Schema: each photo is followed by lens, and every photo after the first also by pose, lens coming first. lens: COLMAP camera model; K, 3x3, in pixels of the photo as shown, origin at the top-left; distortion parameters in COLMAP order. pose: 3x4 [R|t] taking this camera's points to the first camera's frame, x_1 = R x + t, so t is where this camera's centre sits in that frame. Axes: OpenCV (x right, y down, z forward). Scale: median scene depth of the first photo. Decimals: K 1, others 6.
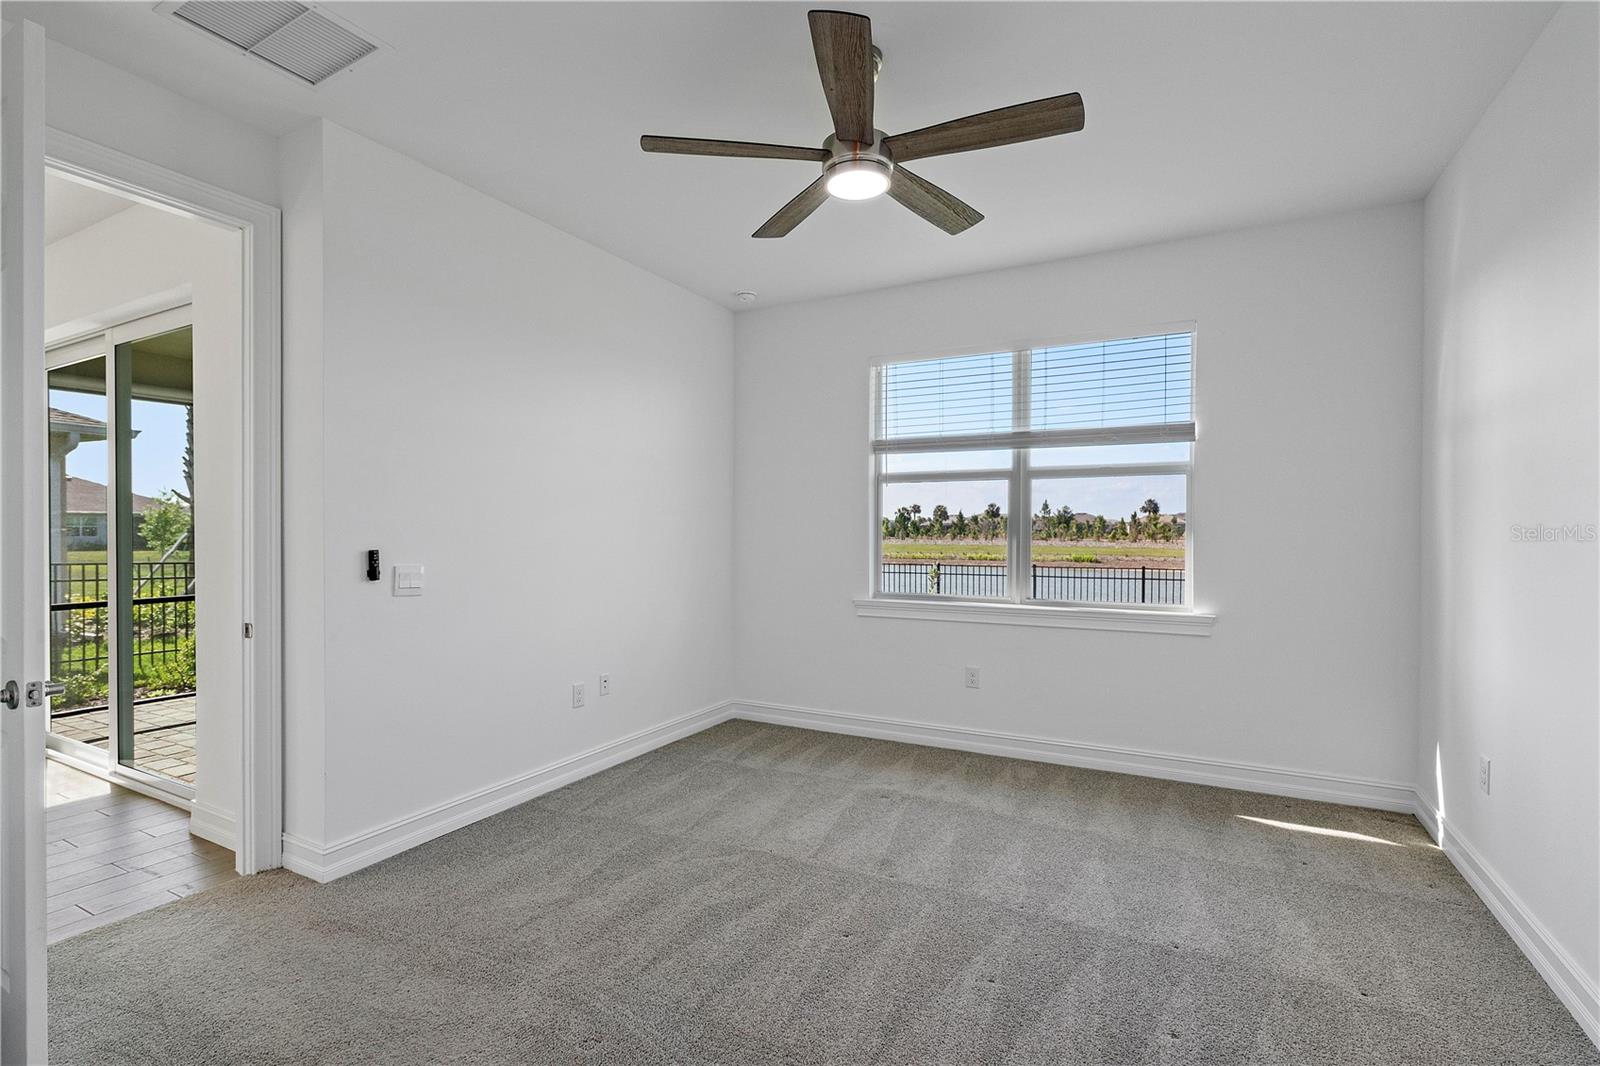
lens RADIAL K [[759.9, 0, 800.0], [0, 759.9, 533.0], [0, 0, 1]] dist [-0.001829, -0.000509]
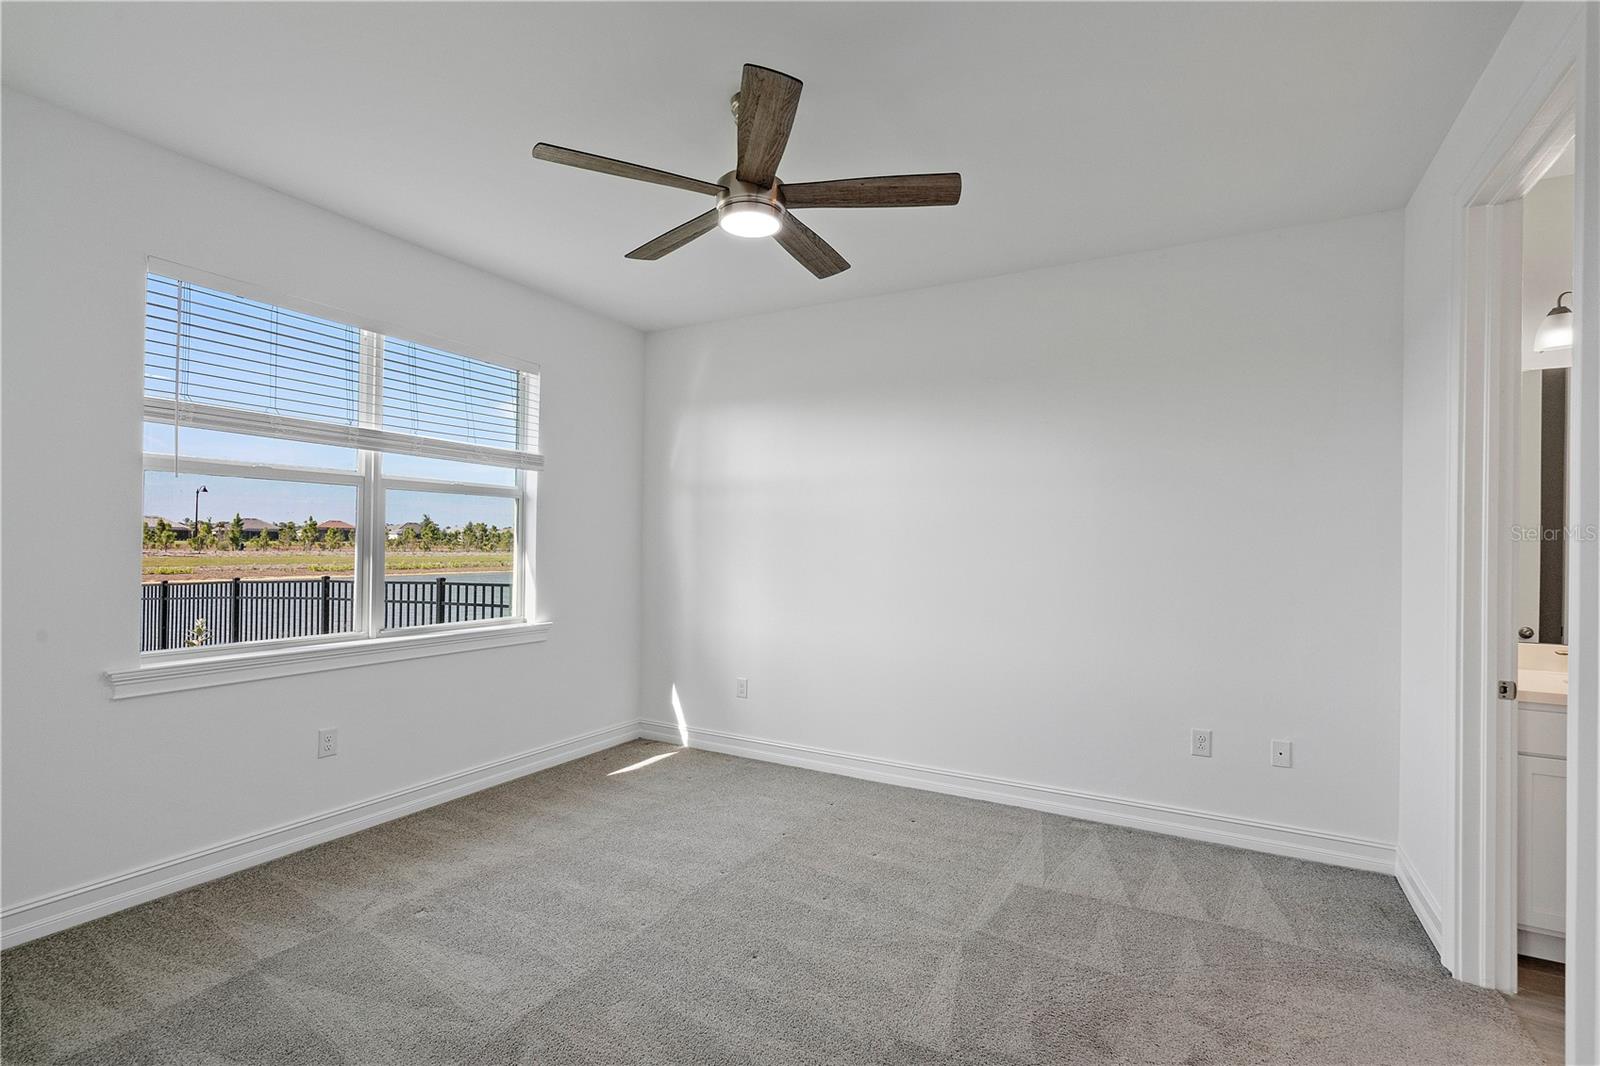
lens RADIAL K [[730.3, 0, 797.1], [0, 730.3, 543.8], [0, 0, 1]] dist [-0.004246, -0.000293]
pose [[0.013464, 0.005458, 0.999894, -0.611343], [0.001249, 0.999984, -0.005476, -0.006214], [-0.999909, 0.001323, 0.013457, 0.638683]]
